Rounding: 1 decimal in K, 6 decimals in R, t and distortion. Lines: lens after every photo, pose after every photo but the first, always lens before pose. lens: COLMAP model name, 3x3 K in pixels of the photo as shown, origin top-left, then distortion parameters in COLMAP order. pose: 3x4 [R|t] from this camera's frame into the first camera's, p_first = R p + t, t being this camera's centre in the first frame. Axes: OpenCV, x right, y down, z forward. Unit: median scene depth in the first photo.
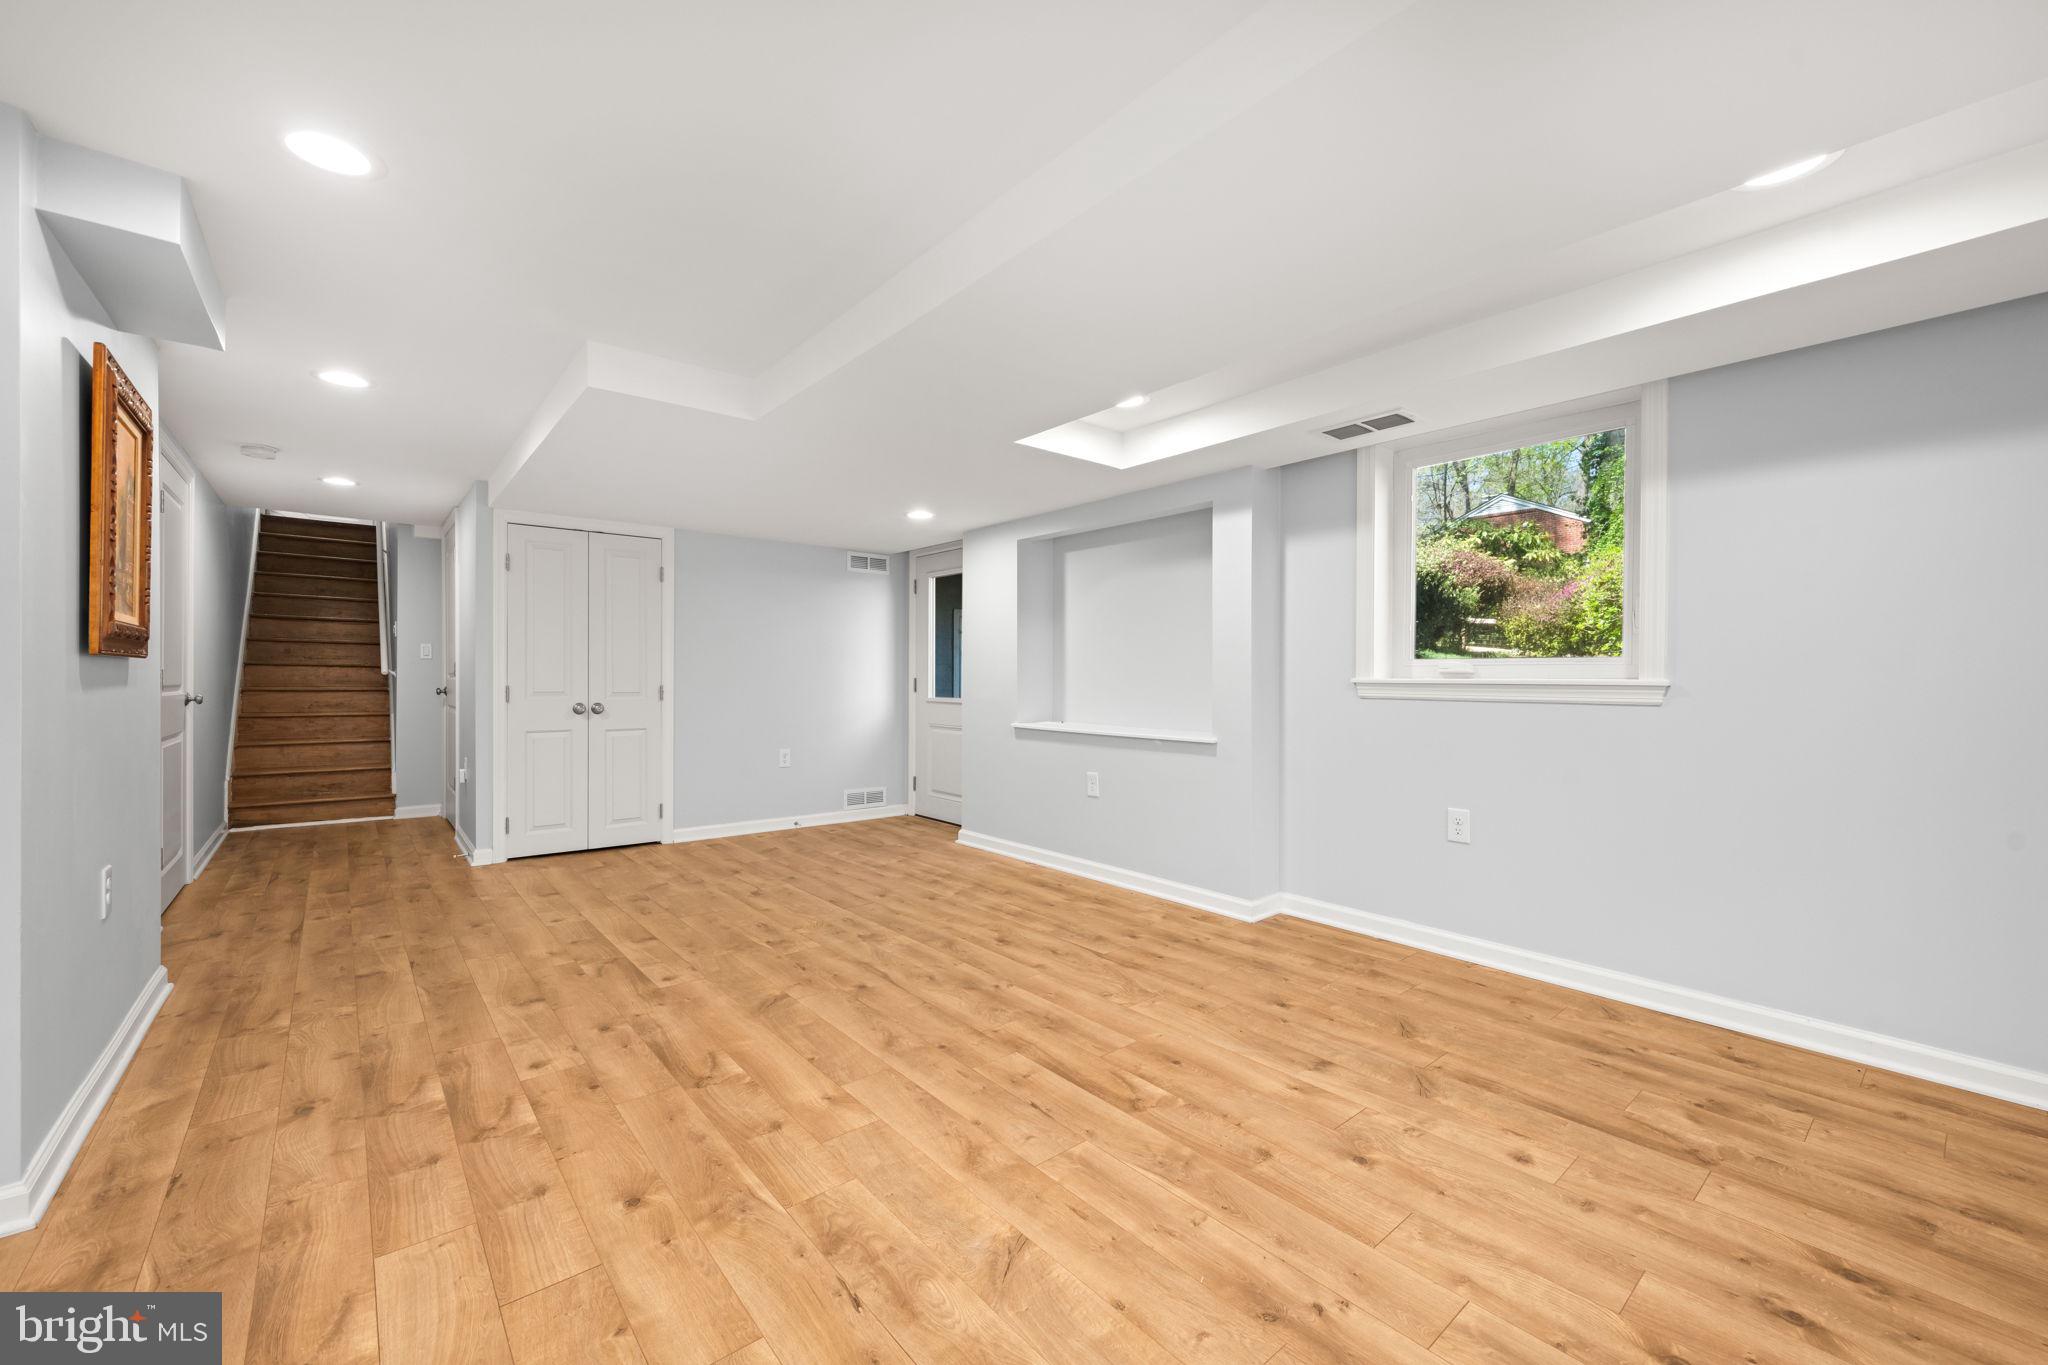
lens RADIAL K [[810.5, 0, 1024.7], [0, 810.5, 677.0], [0, 0, 1]] dist [0.000094, 0.000659]
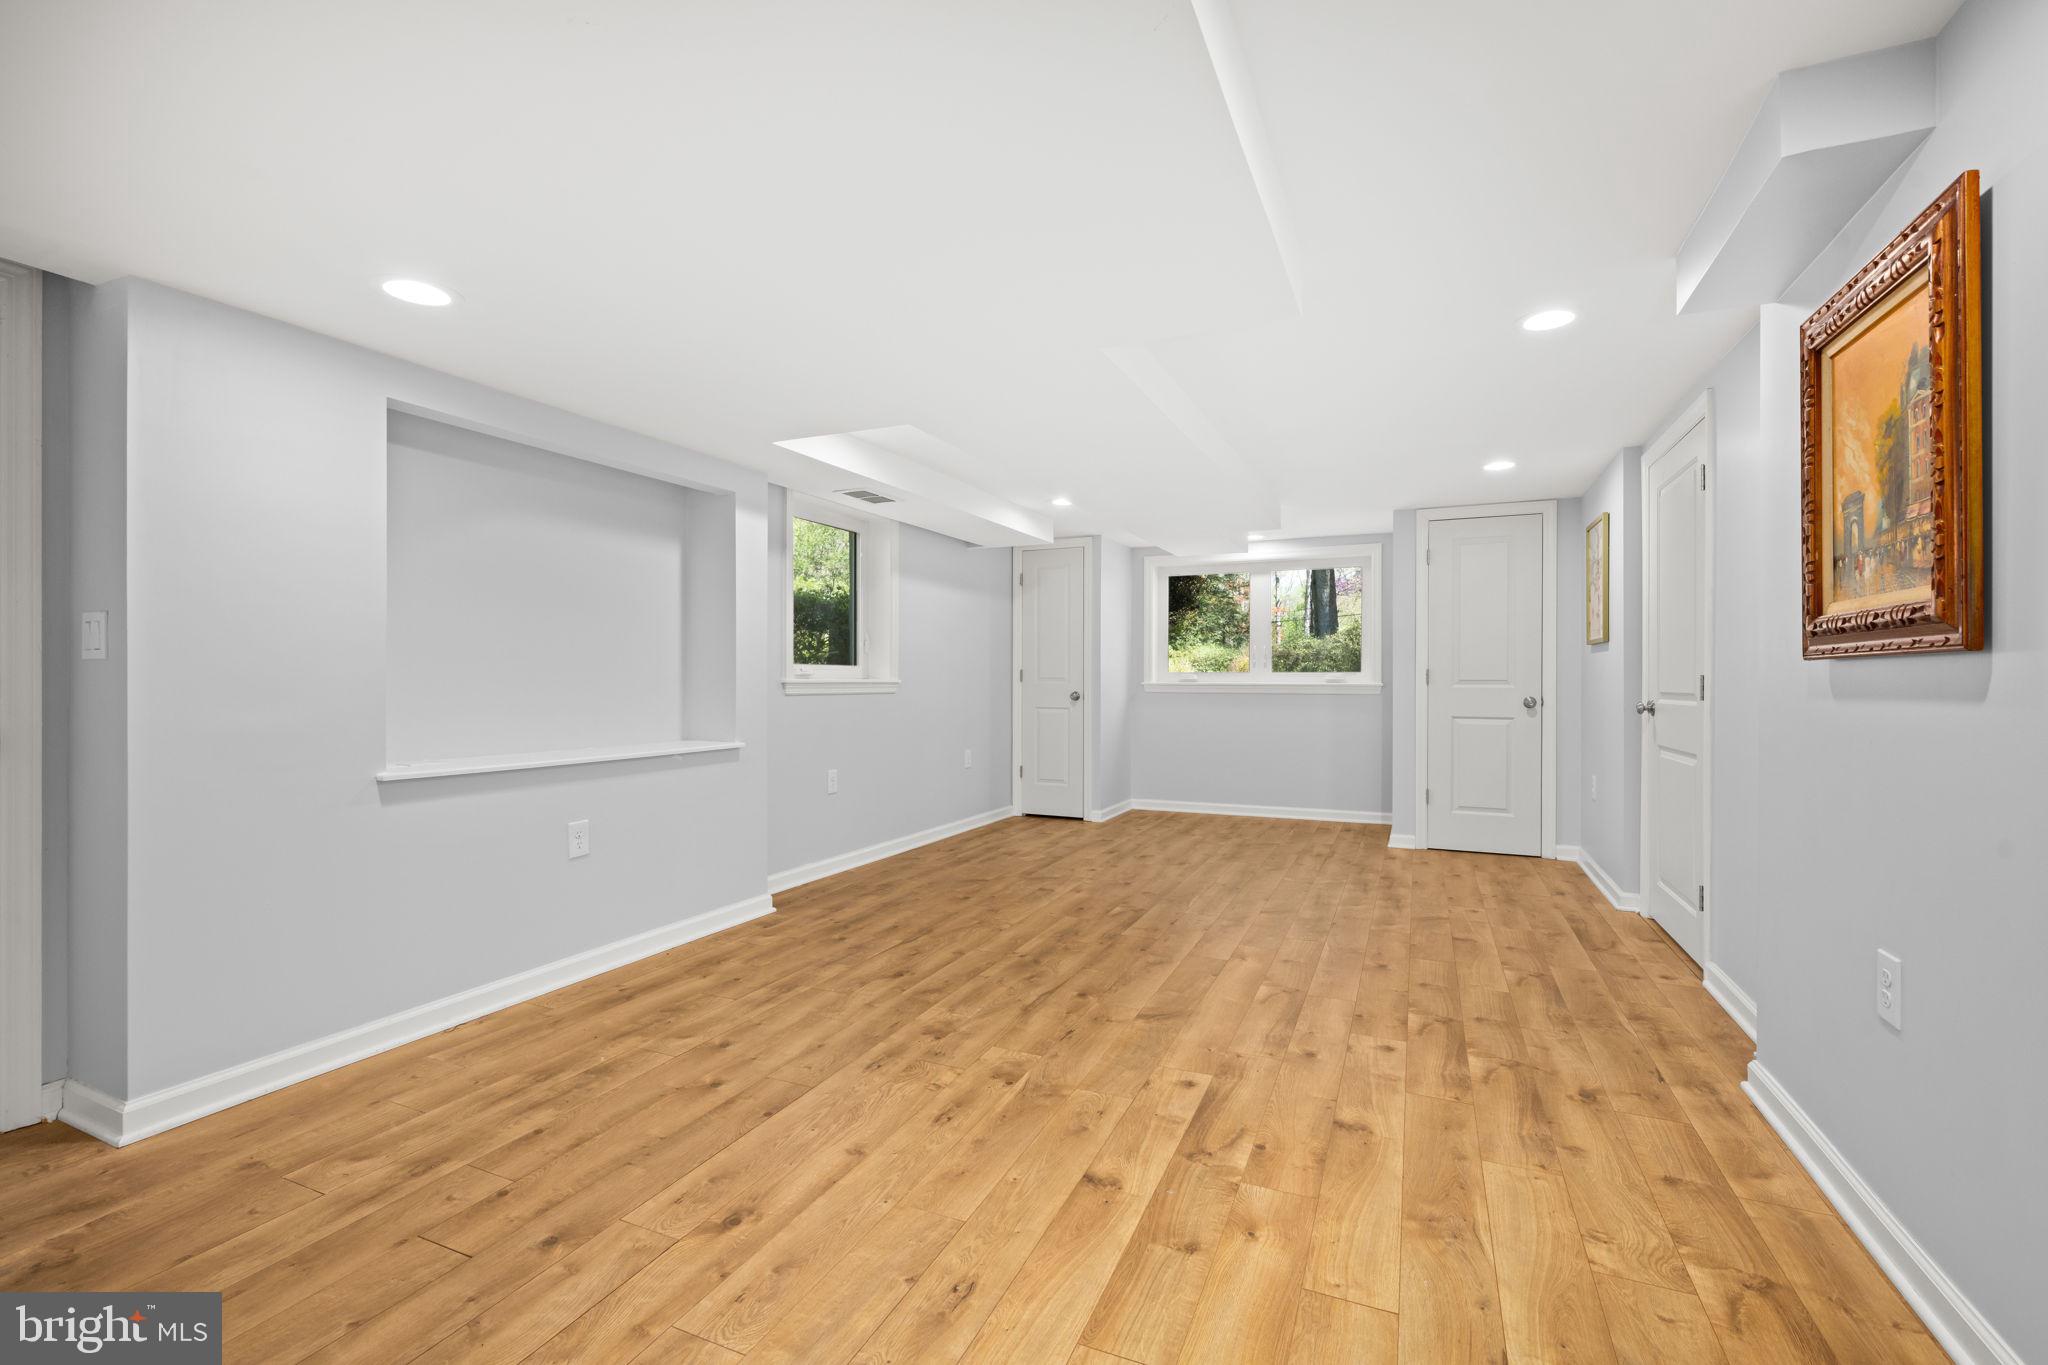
lens RADIAL K [[886.3, 0, 1024.1], [0, 886.3, 680.7], [0, 0, 1]] dist [0.001270, 0.000311]
pose [[-0.433465, -0.005349, 0.901154, -1.188159], [-0.003084, 0.999985, 0.004453, -0.004616], [-0.901165, -0.000849, -0.433475, 1.596077]]
